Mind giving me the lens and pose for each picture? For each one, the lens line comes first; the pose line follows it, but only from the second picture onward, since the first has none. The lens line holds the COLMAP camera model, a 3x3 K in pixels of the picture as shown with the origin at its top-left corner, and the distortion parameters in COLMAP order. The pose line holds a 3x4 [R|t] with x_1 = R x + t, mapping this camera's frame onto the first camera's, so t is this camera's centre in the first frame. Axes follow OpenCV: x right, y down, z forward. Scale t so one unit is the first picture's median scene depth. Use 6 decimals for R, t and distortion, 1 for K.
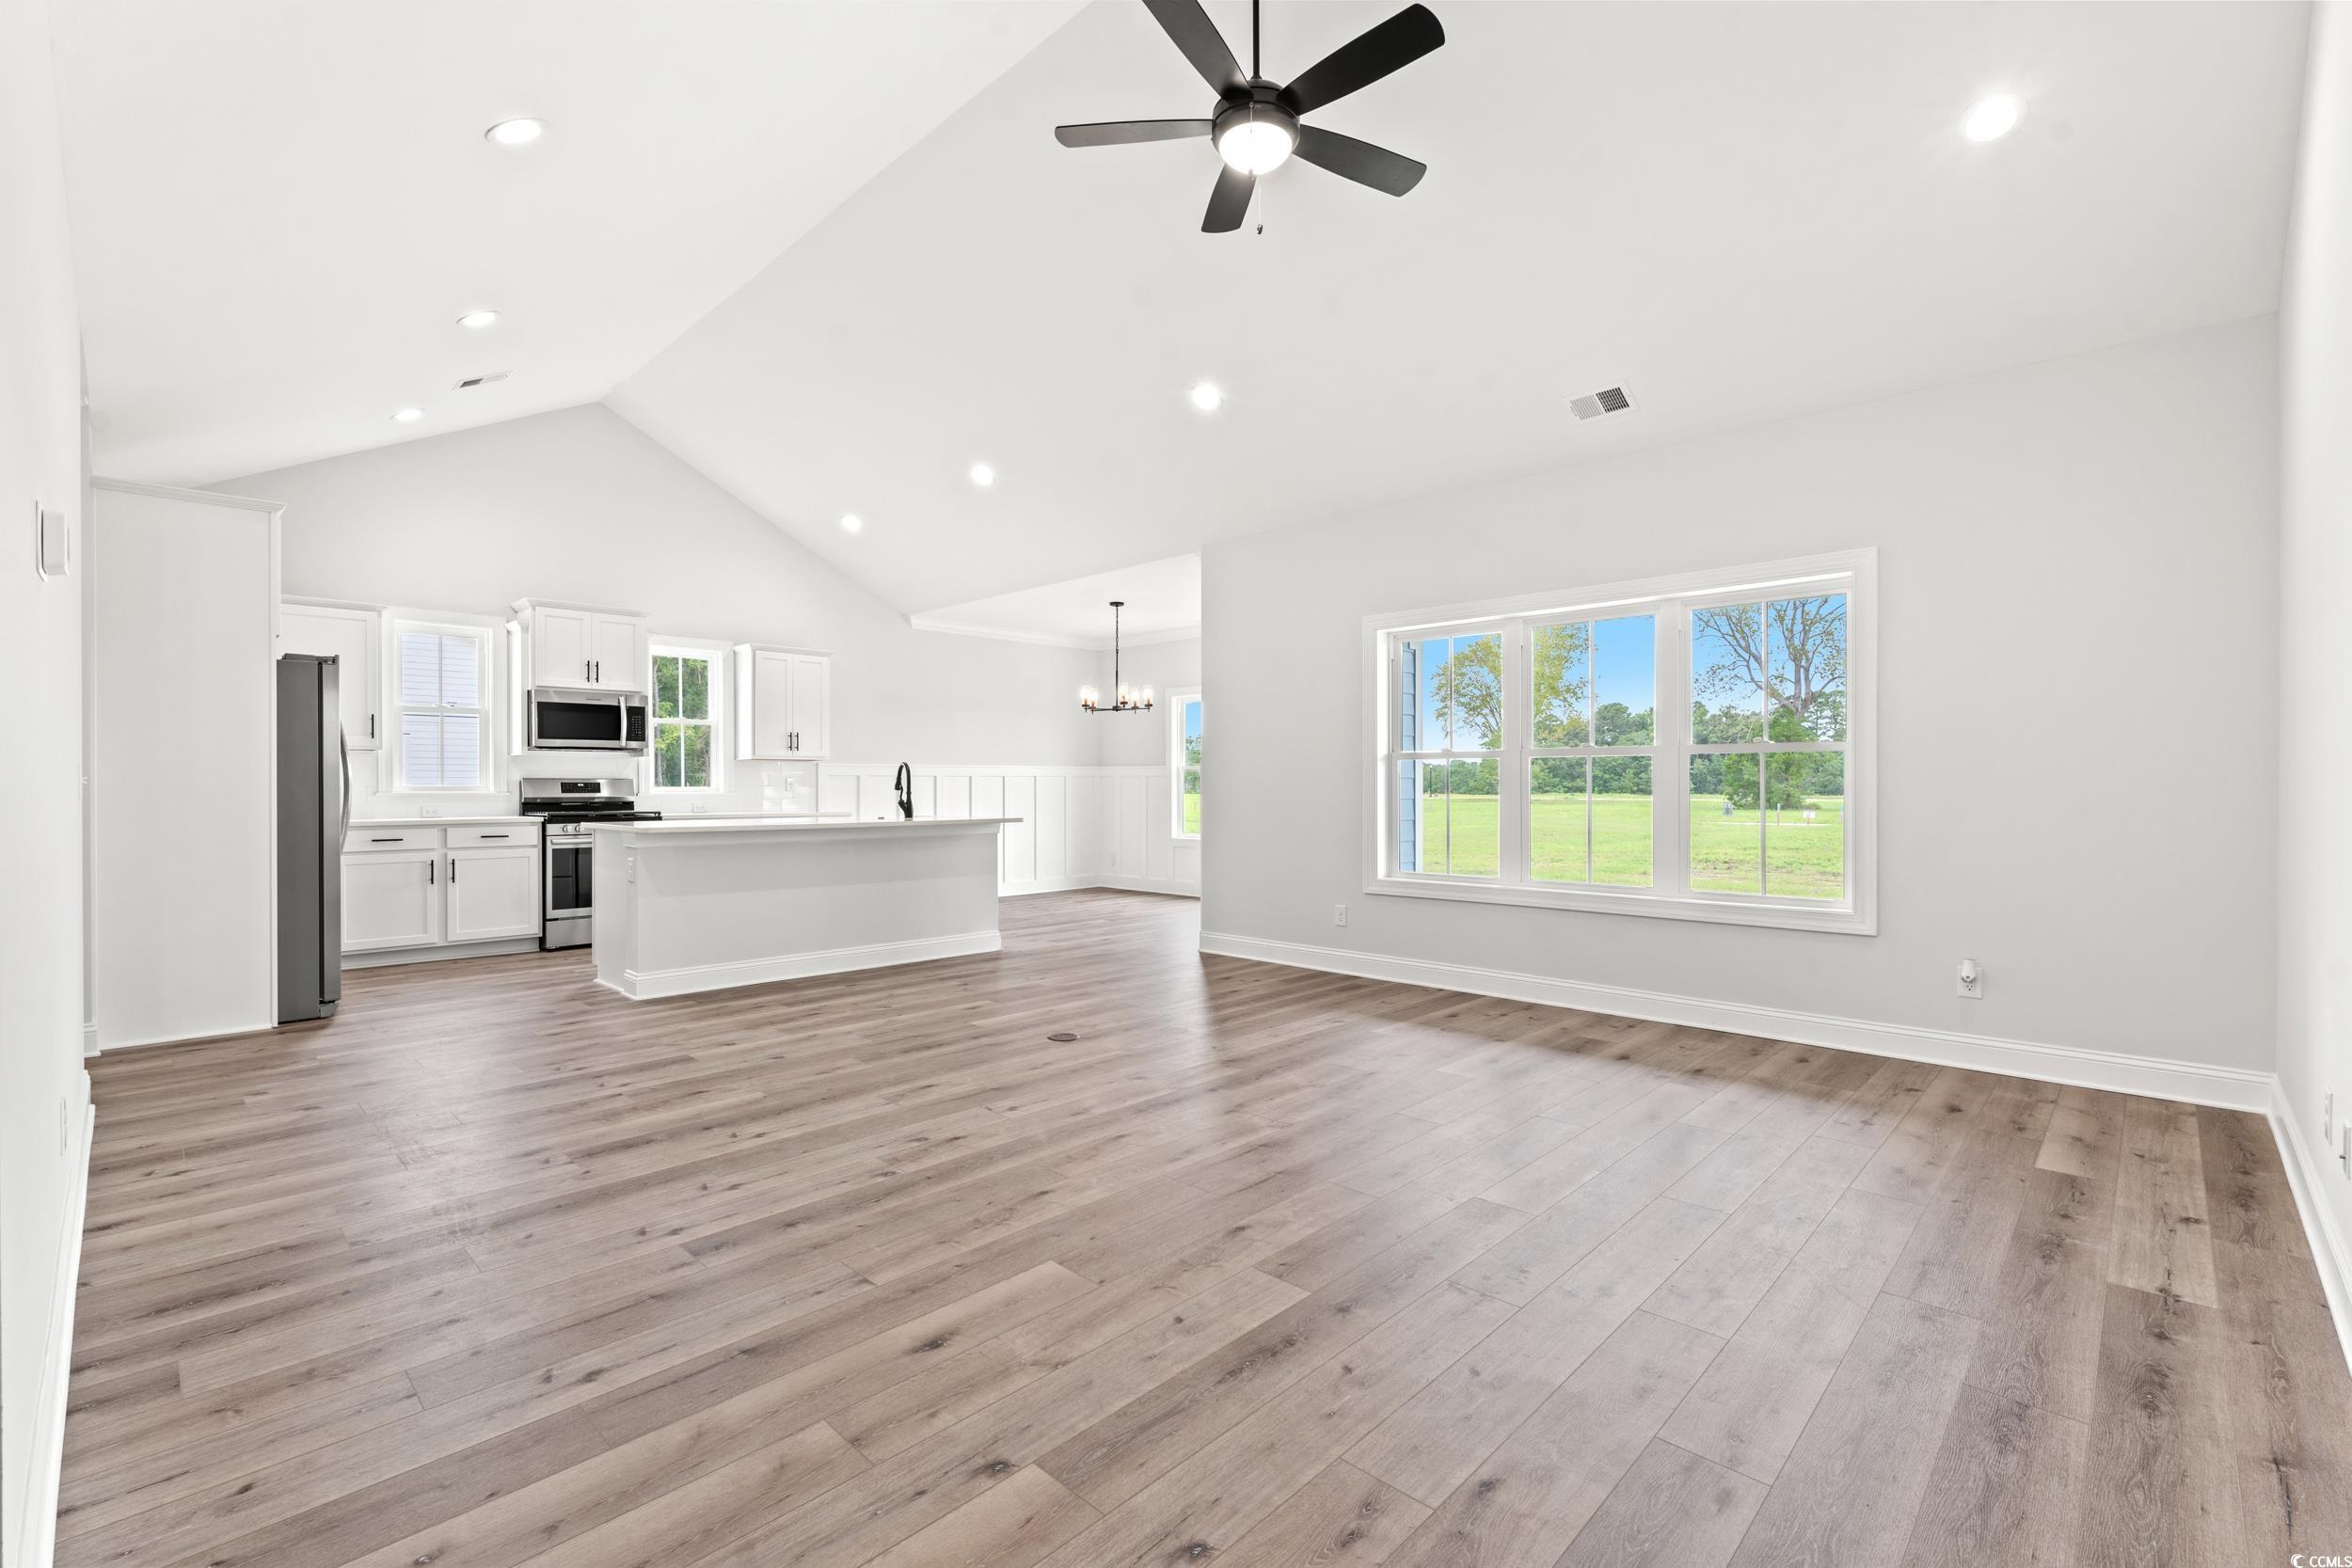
lens RADIAL K [[1025.4, 0, 1168.7], [0, 1025.4, 777.6], [0, 0, 1]] dist [-0.002633, 0.000452]
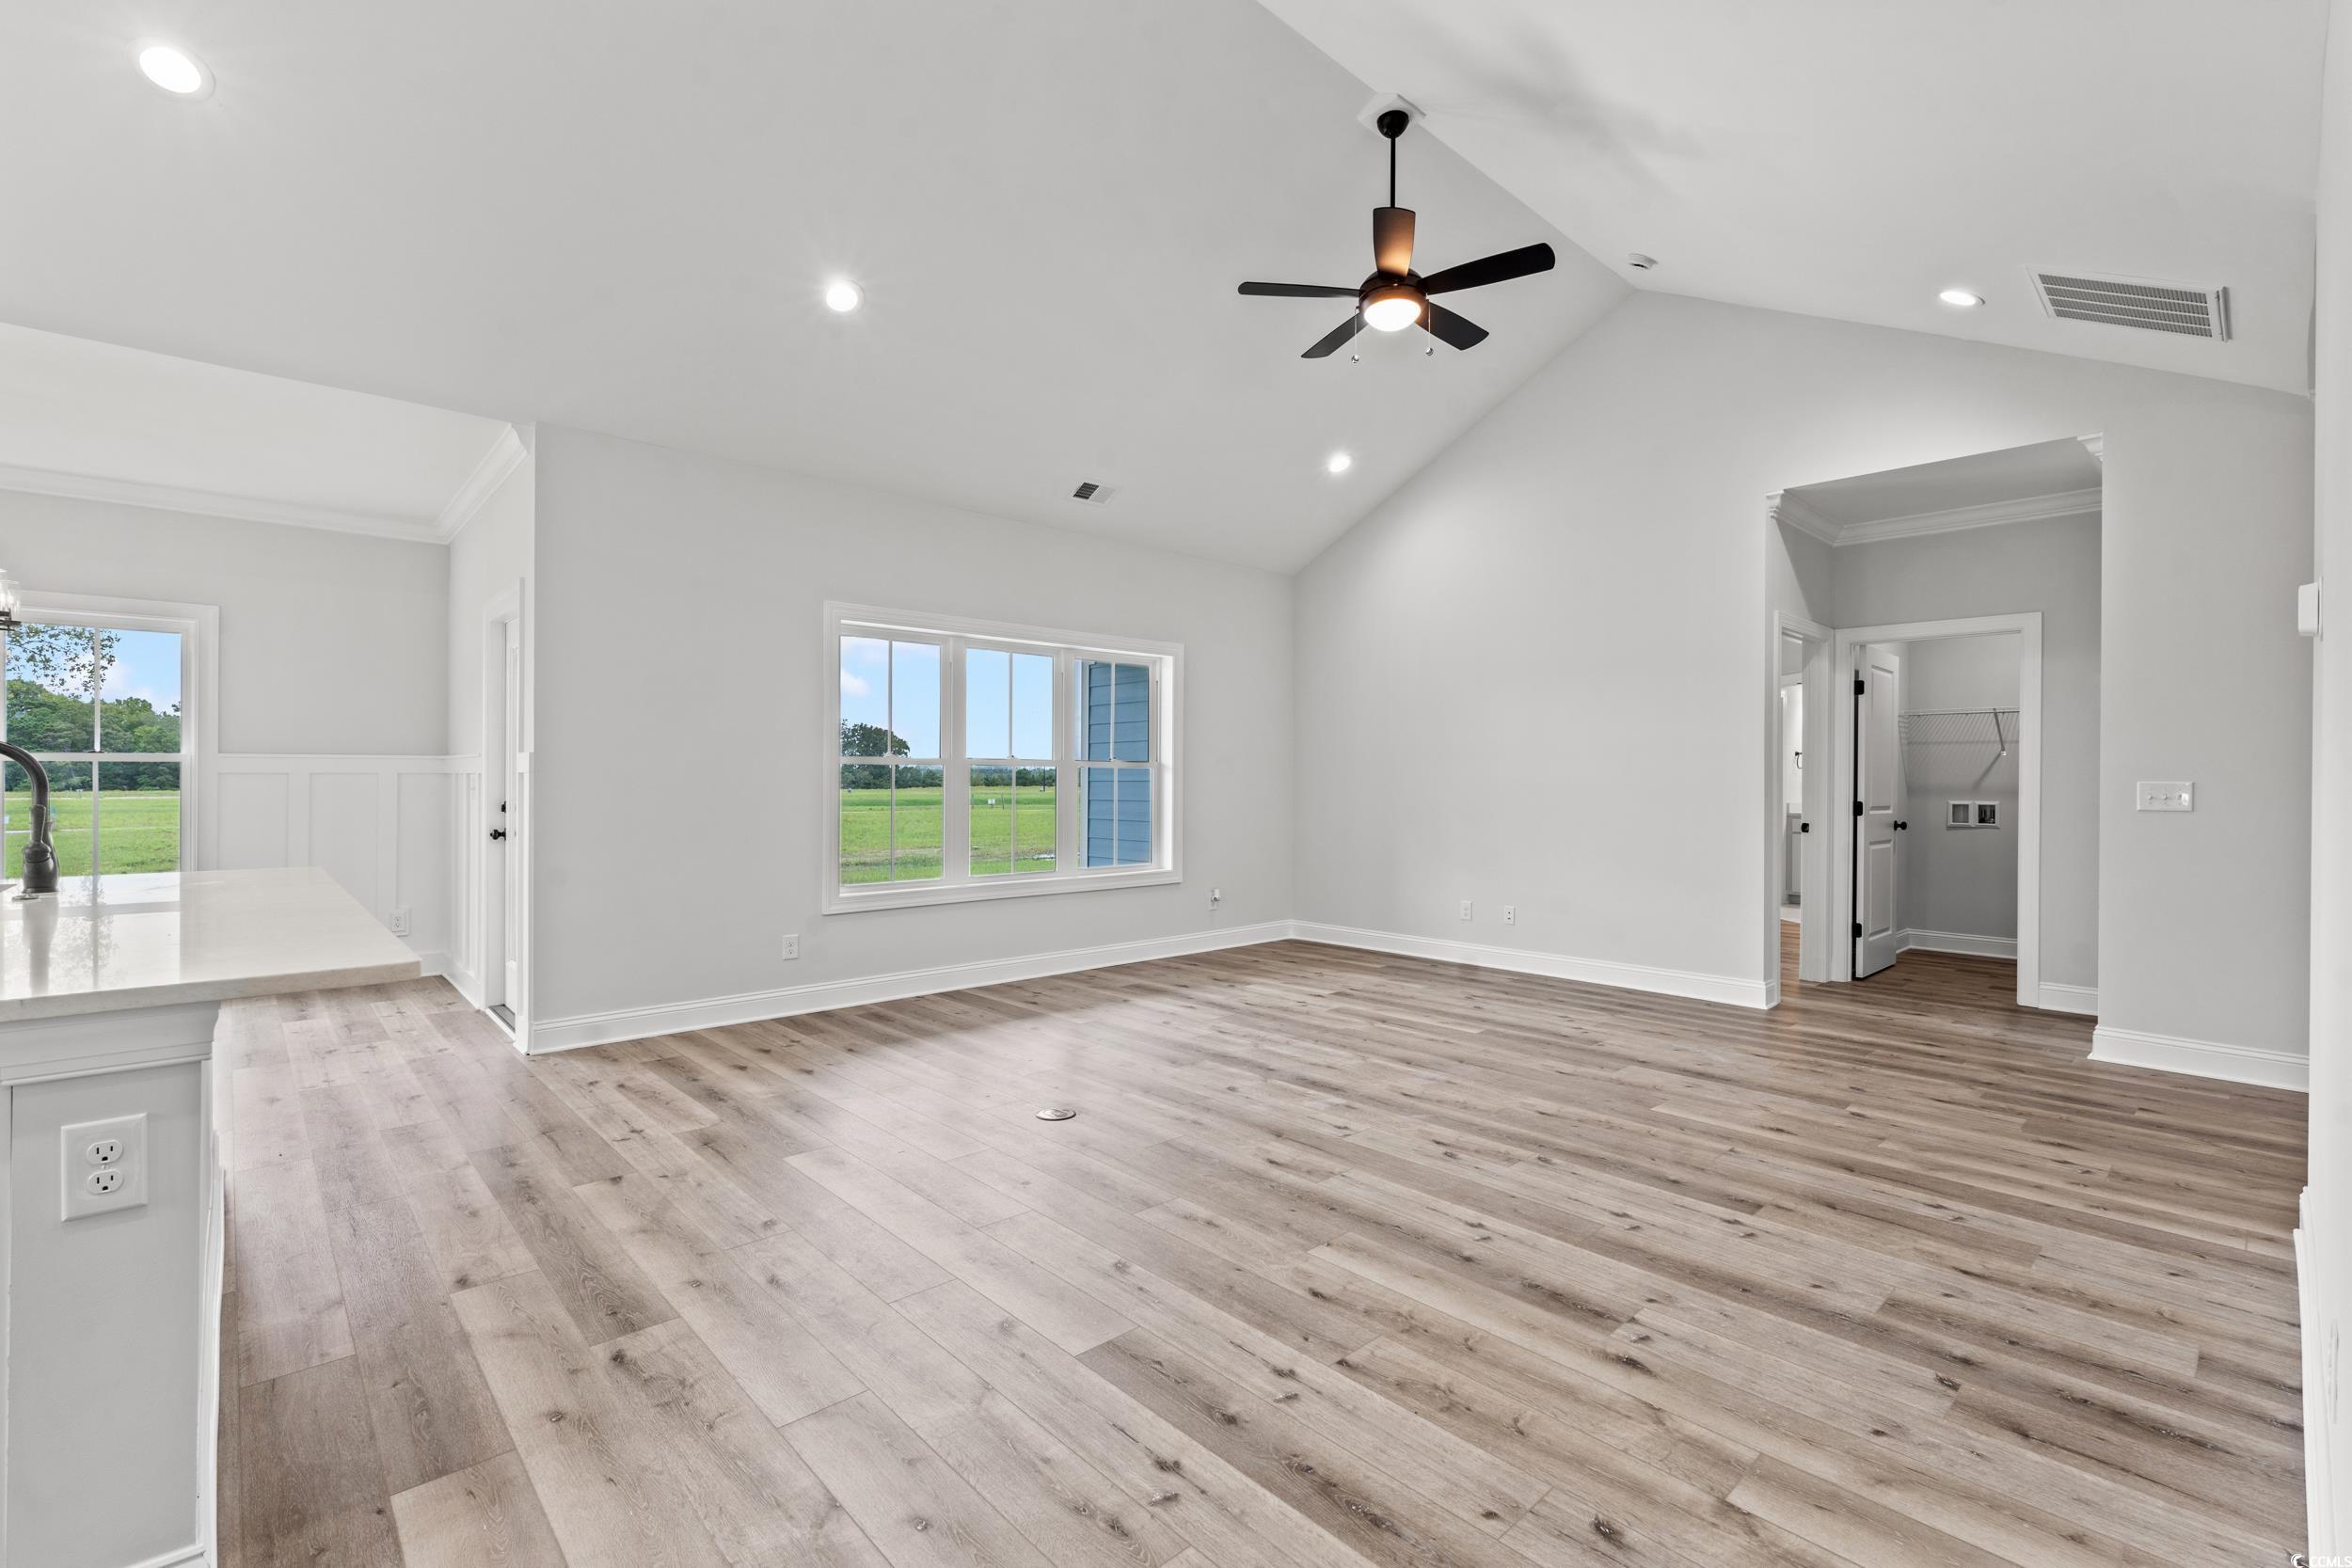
lens RADIAL K [[1025.4, 0, 1179.5], [0, 1025.4, 782.8], [0, 0, 1]] dist [-0.002633, 0.000452]
pose [[0.051137, 0.000752, 0.998691, -0.618369], [-0.011924, 0.999929, -0.000142, -0.004934], [-0.998620, -0.011901, 0.051142, 0.595942]]
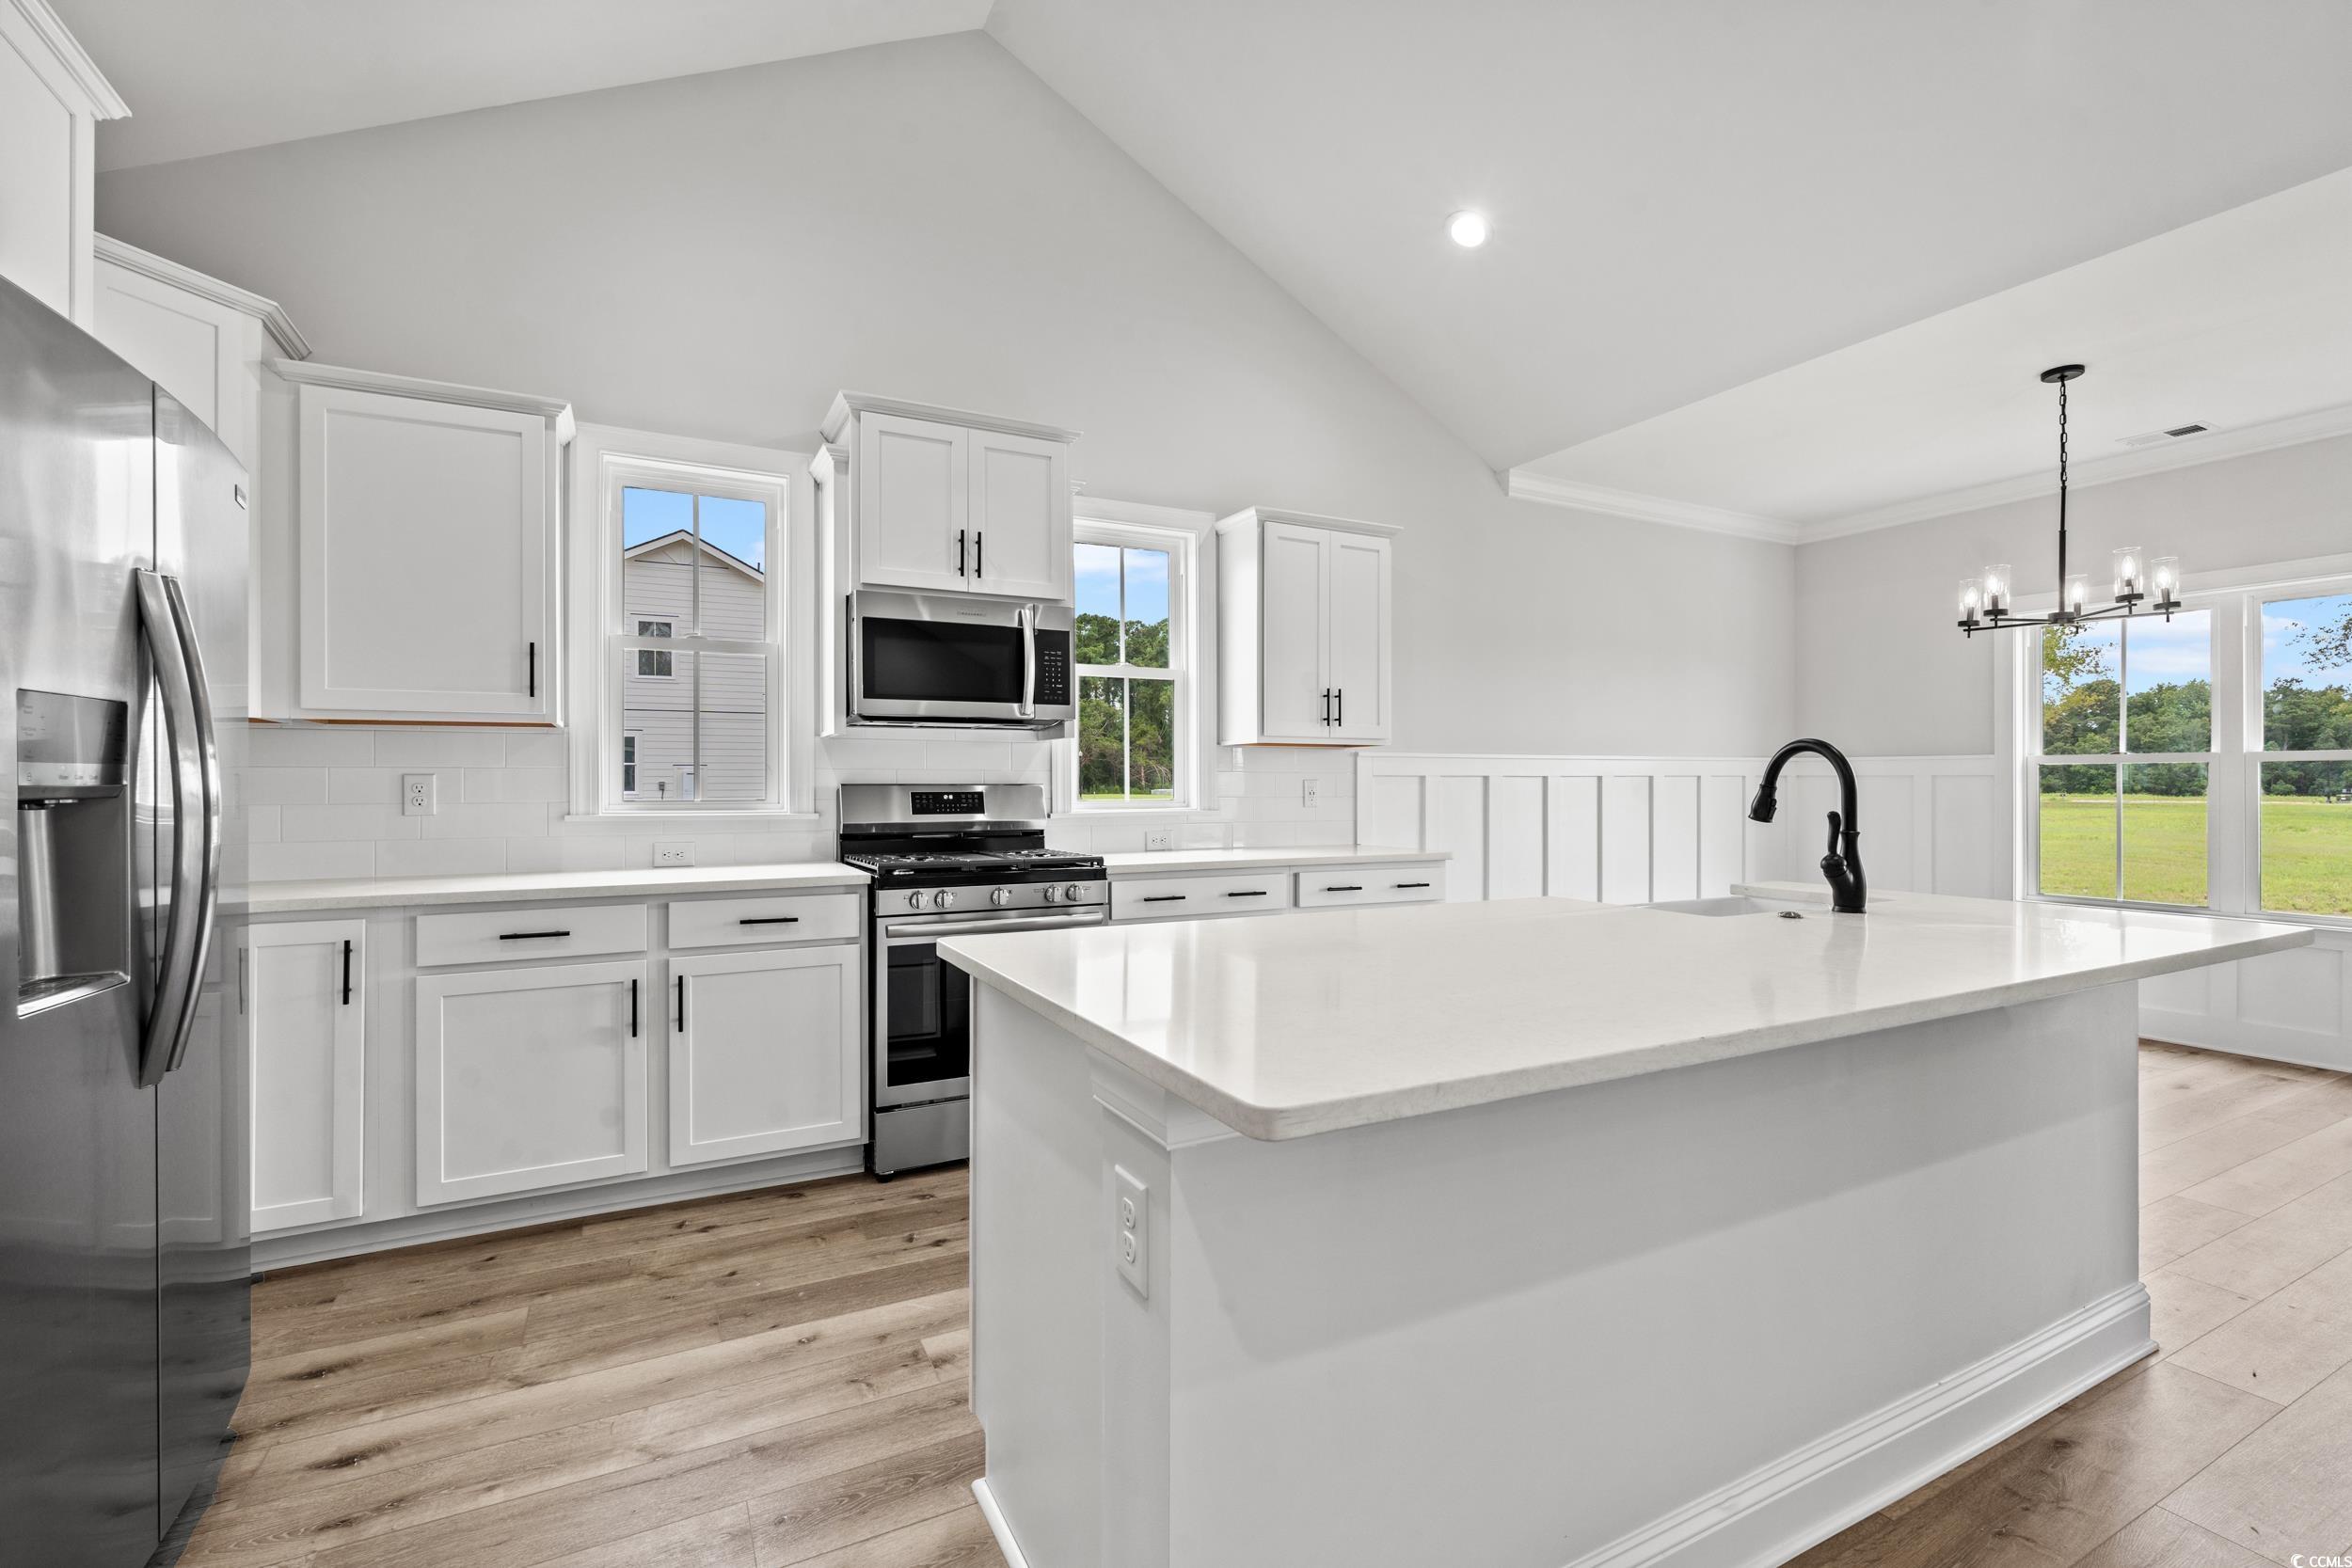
lens RADIAL K [[1025.4, 0, 1164.8], [0, 1025.4, 766.8], [0, 0, 1]] dist [-0.002633, 0.000452]
pose [[0.948232, -0.003570, -0.317557, -0.367967], [0.001483, 0.999976, -0.006814, -0.004317], [0.317574, 0.005990, 0.948215, 0.653067]]
